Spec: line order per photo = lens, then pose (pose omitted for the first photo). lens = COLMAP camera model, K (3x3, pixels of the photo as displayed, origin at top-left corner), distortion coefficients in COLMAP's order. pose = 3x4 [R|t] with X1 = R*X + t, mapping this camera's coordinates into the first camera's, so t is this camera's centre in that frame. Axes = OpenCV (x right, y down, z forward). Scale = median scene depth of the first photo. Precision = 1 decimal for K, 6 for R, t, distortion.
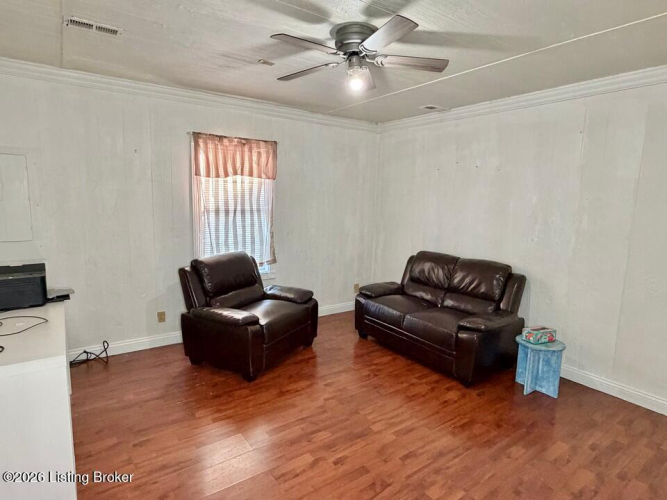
lens RADIAL K [[376.3, 0, 333.8], [0, 376.3, 250.0], [0, 0, 1]] dist [-0.002508, 0.000246]
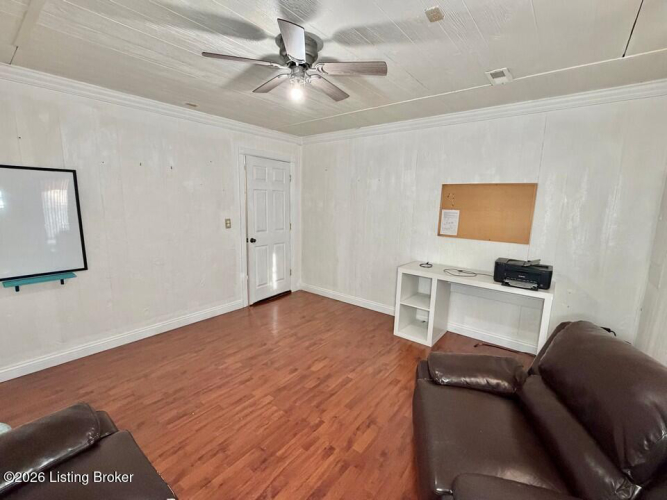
lens RADIAL K [[291.5, 0, 333.4], [0, 291.5, 250.2], [0, 0, 1]] dist [0.000533, 0.000016]
pose [[-0.959105, -0.002432, -0.283042, 0.181470], [-0.088185, 0.952763, 0.290632, -0.248354], [0.268964, 0.303707, -0.914013, 1.794366]]
